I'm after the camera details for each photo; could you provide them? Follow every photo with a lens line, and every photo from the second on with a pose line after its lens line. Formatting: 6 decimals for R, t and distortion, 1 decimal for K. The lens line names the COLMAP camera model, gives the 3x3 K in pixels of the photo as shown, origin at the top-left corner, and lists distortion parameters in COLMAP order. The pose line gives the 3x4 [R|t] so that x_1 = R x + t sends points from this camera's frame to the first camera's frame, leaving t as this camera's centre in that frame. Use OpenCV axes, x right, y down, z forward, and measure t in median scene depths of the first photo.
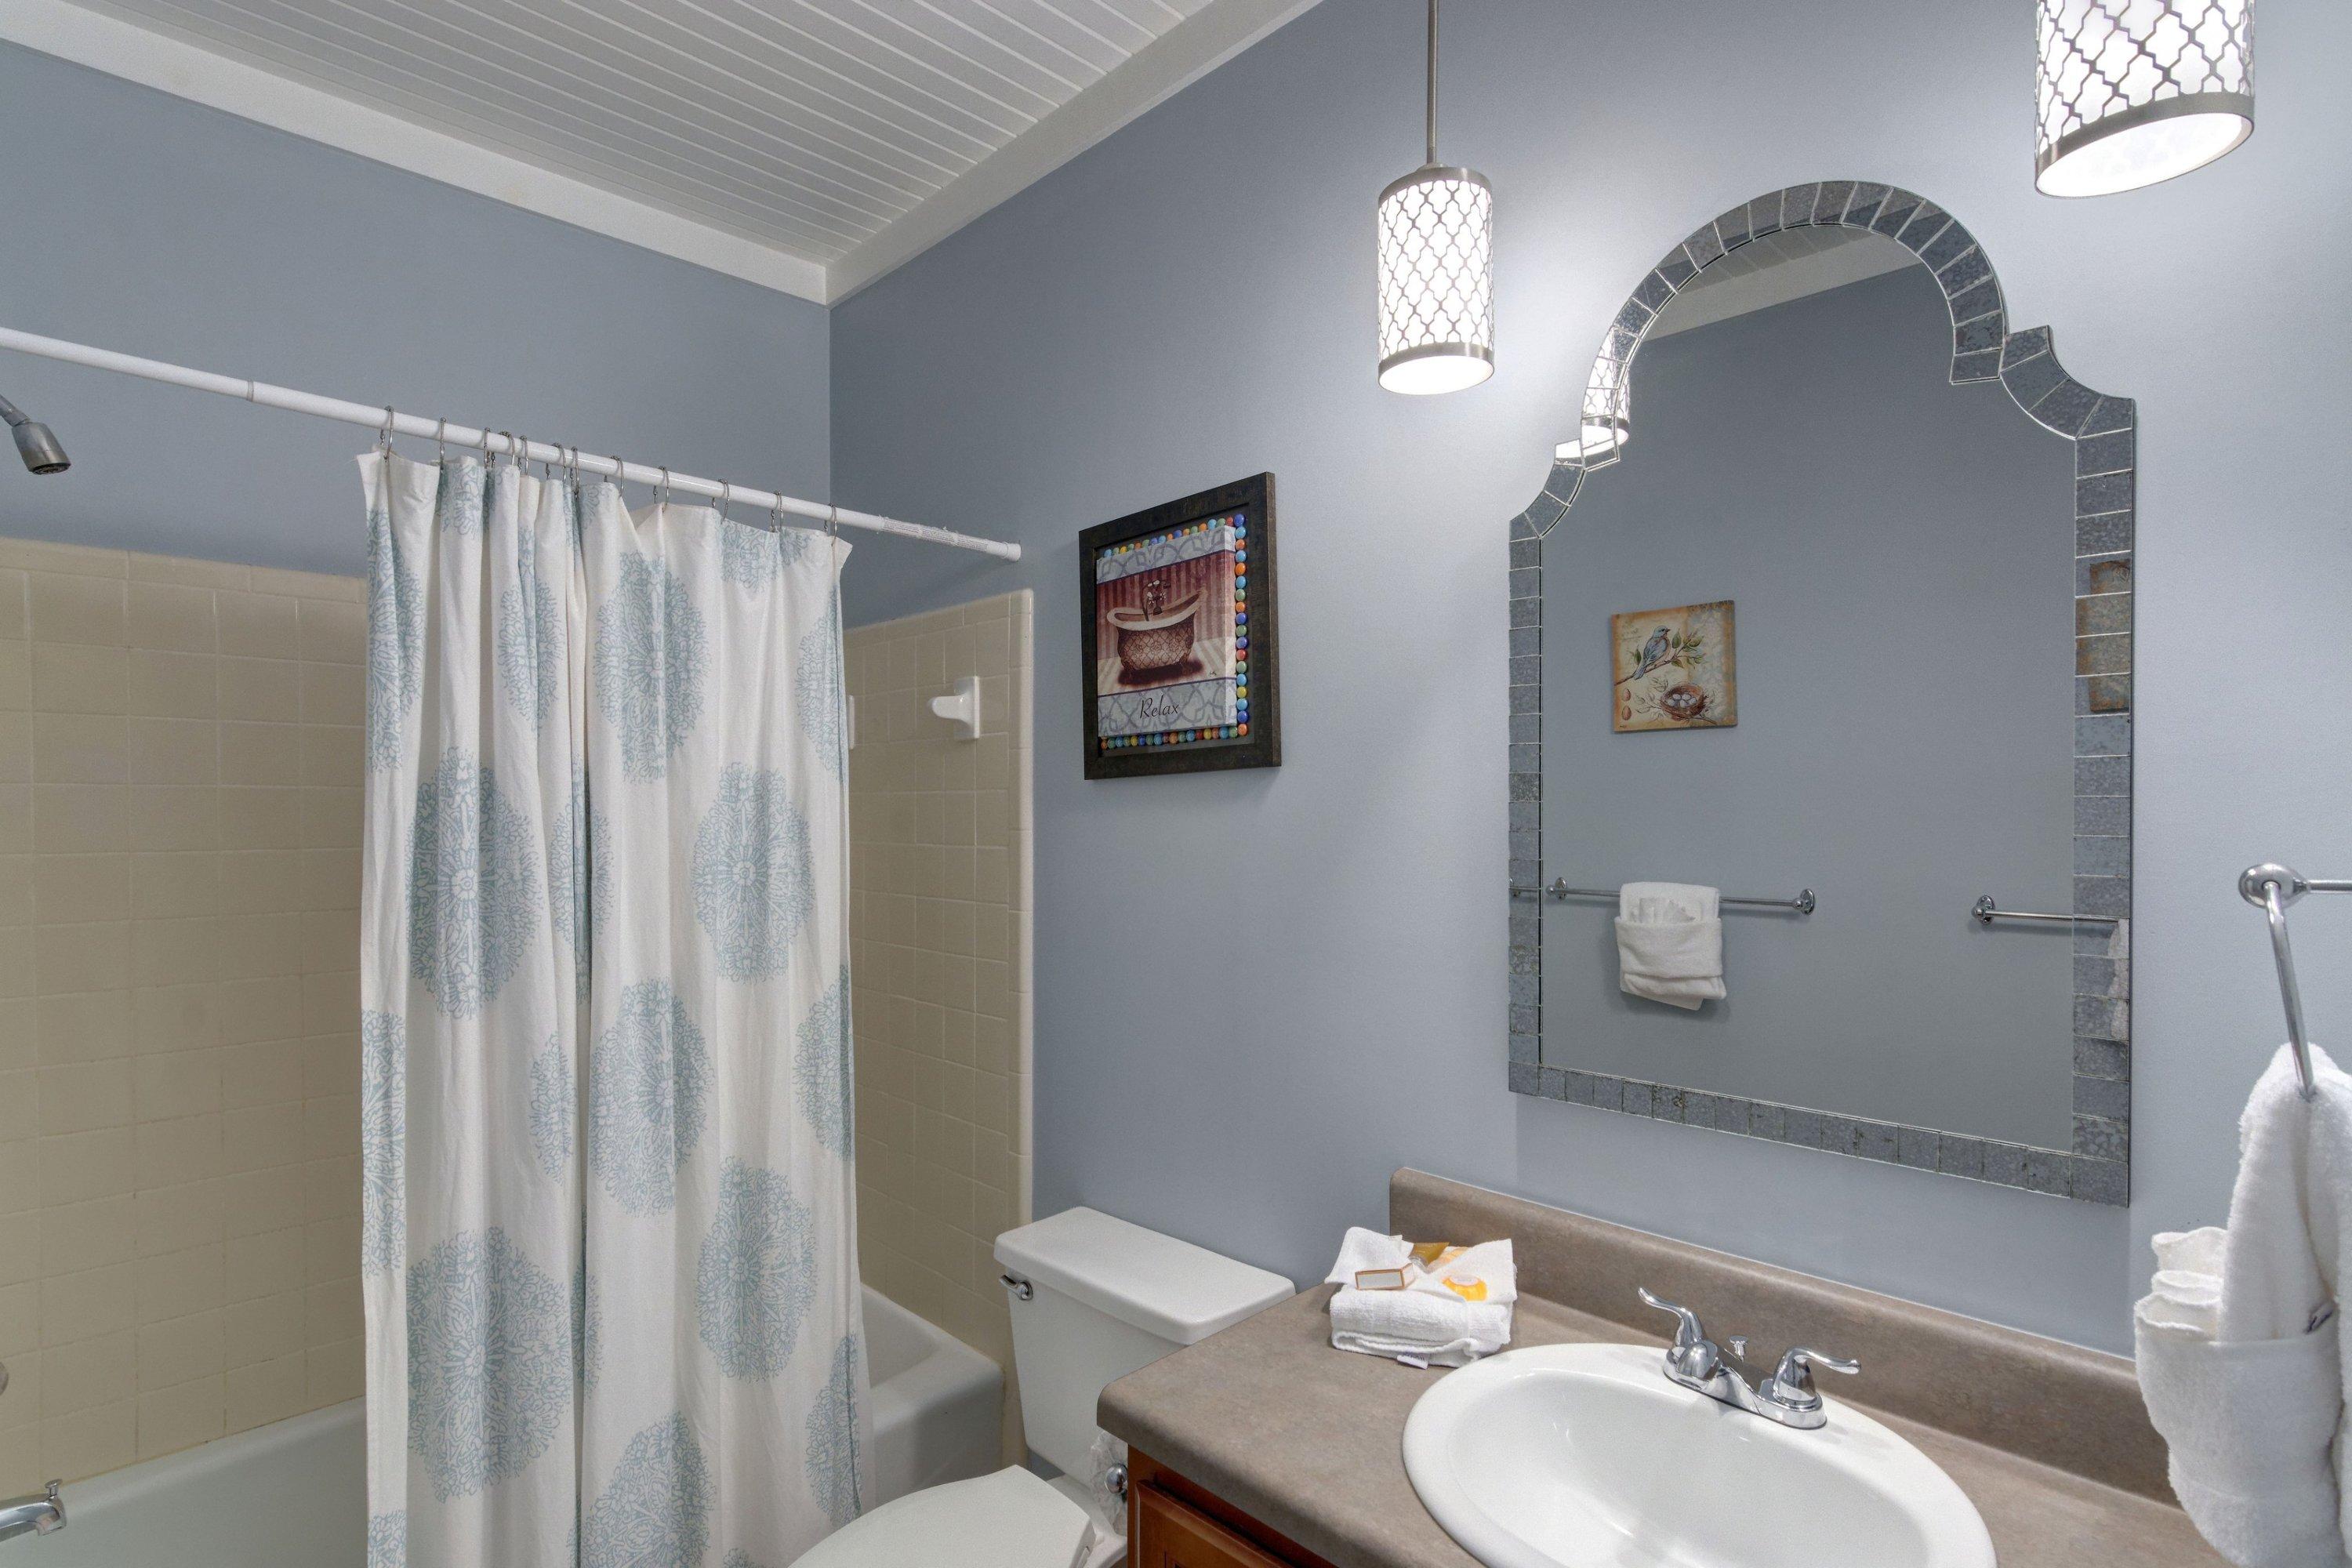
lens RADIAL K [[1166.9, 0, 1176.6], [0, 1166.9, 813.2], [0, 0, 1]] dist [0.000918, -0.000433]
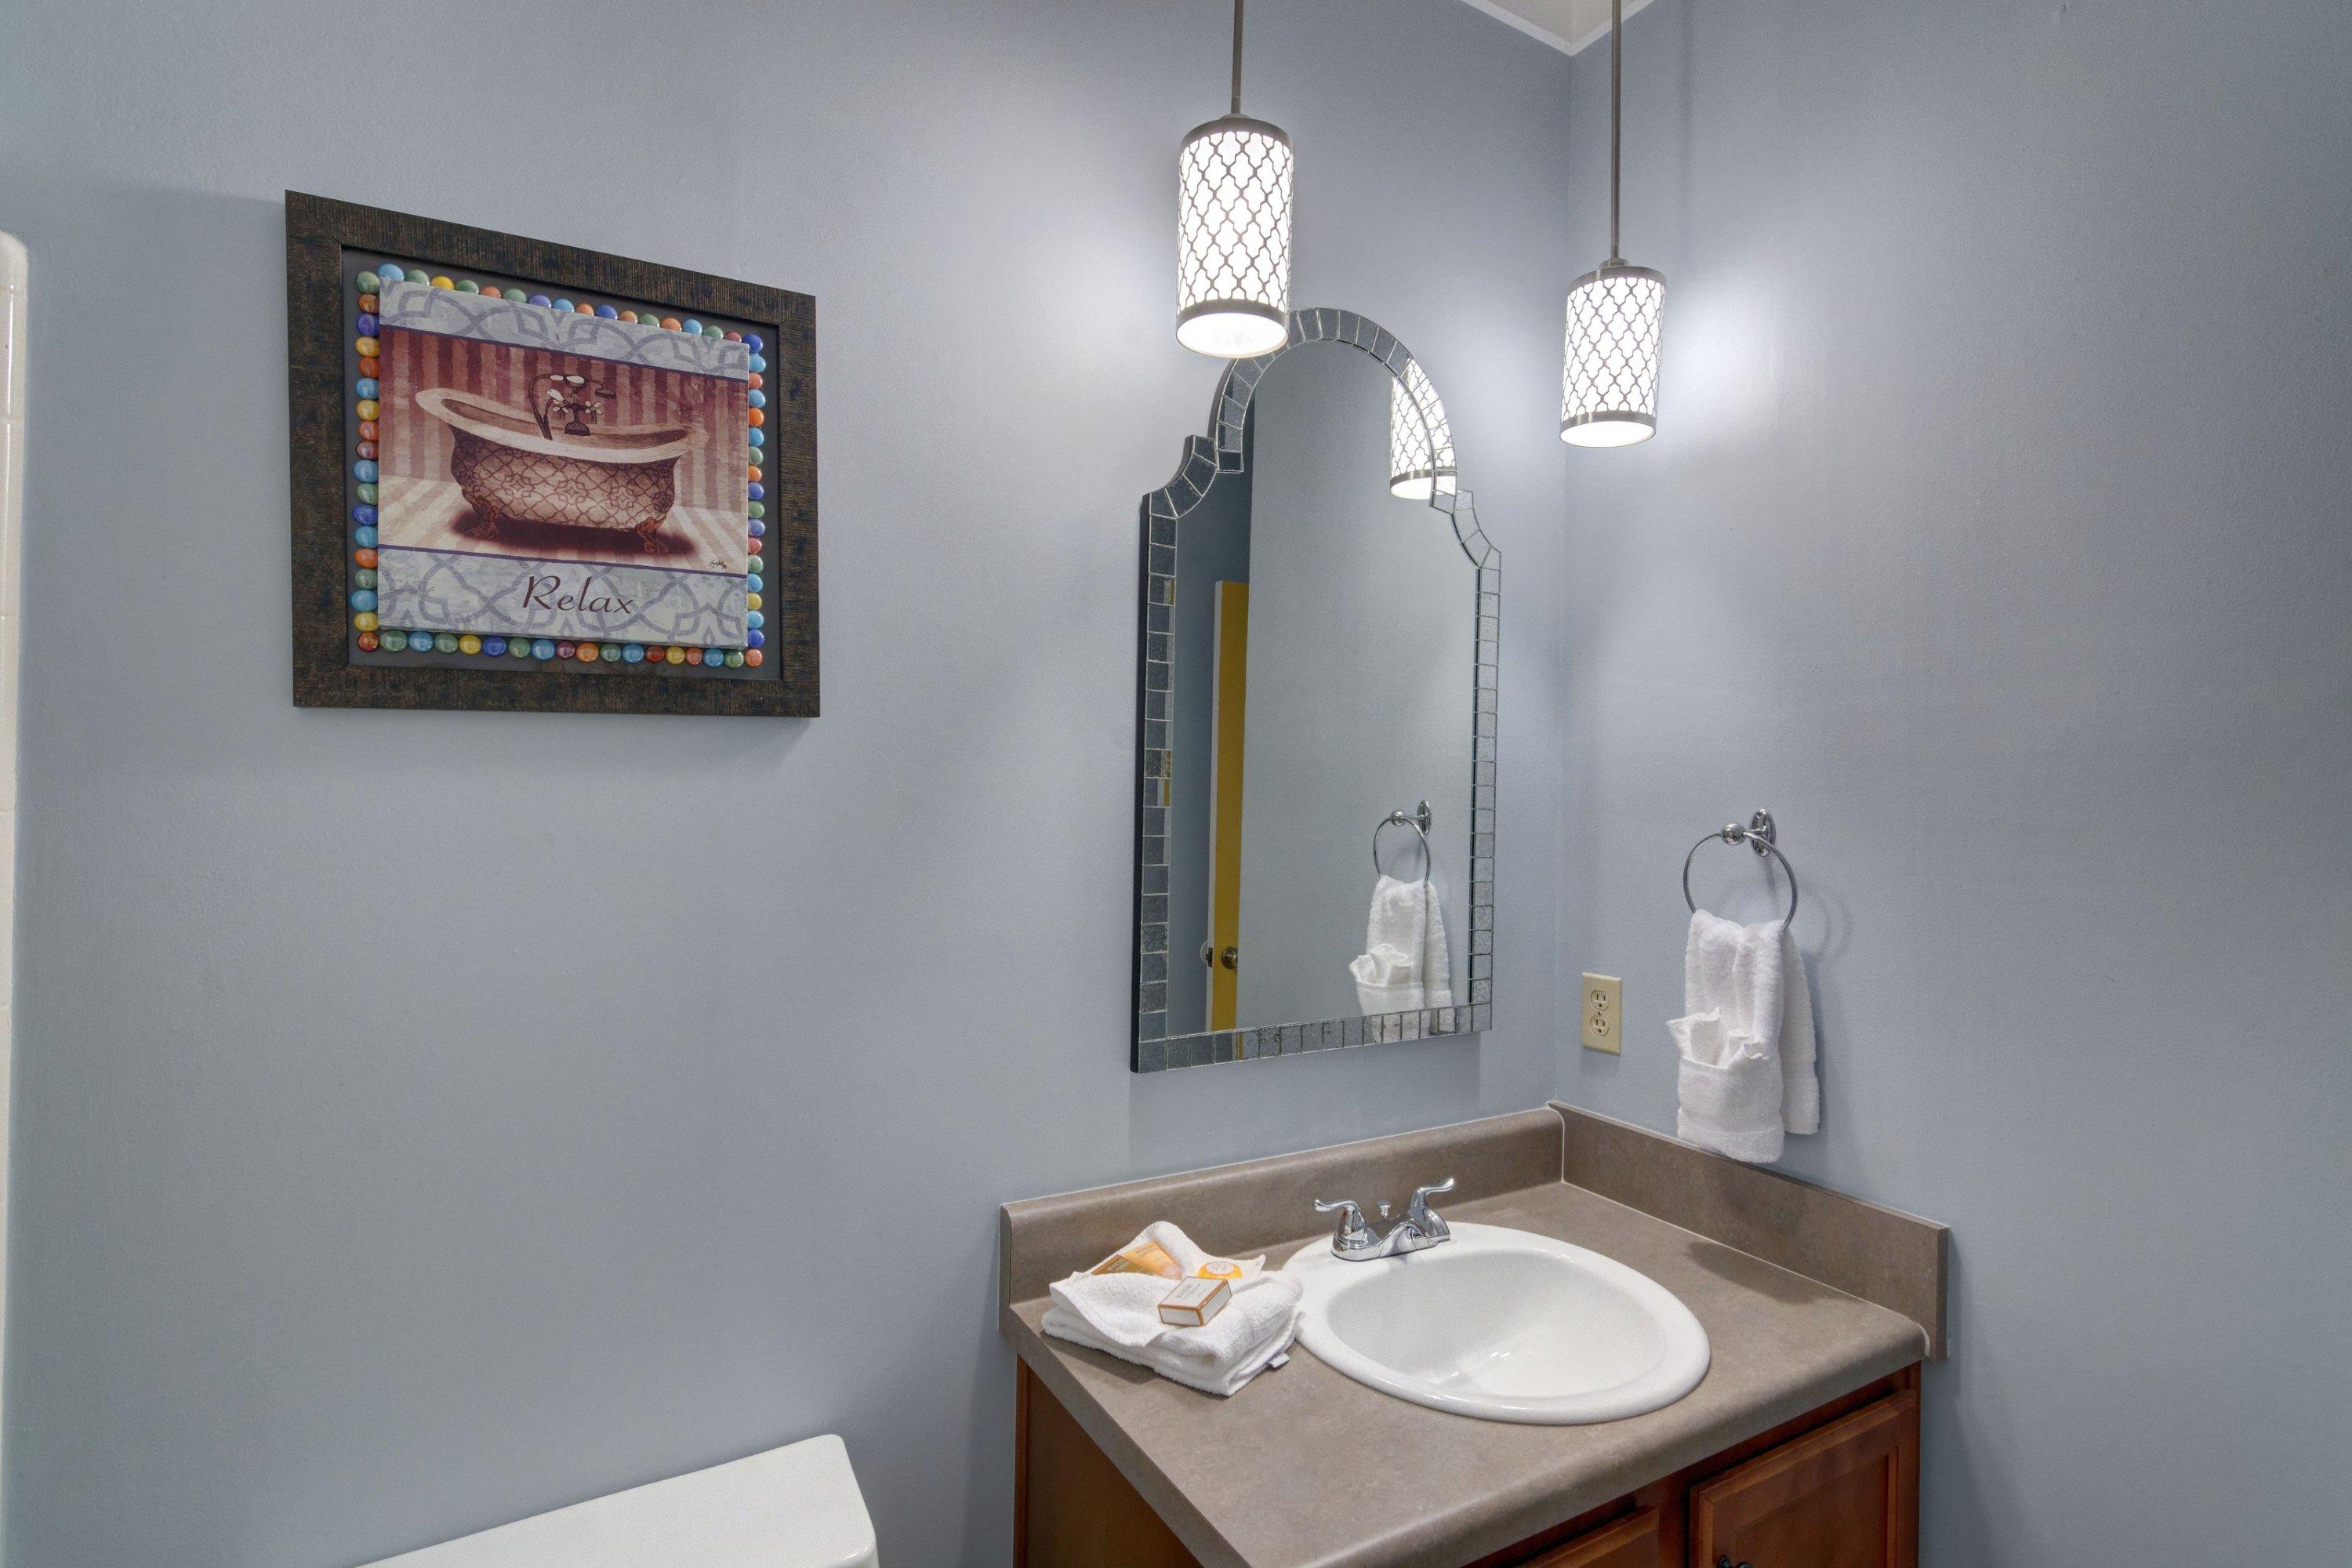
lens RADIAL K [[1119.8, 0, 1174.9], [0, 1119.8, 787.4], [0, 0, 1]] dist [0.003107, -0.000381]
pose [[0.246541, 0.014421, 0.969025, -0.493072], [-0.009760, 0.999876, -0.012397, 0.008365], [-0.969083, -0.006402, 0.246651, 0.591994]]
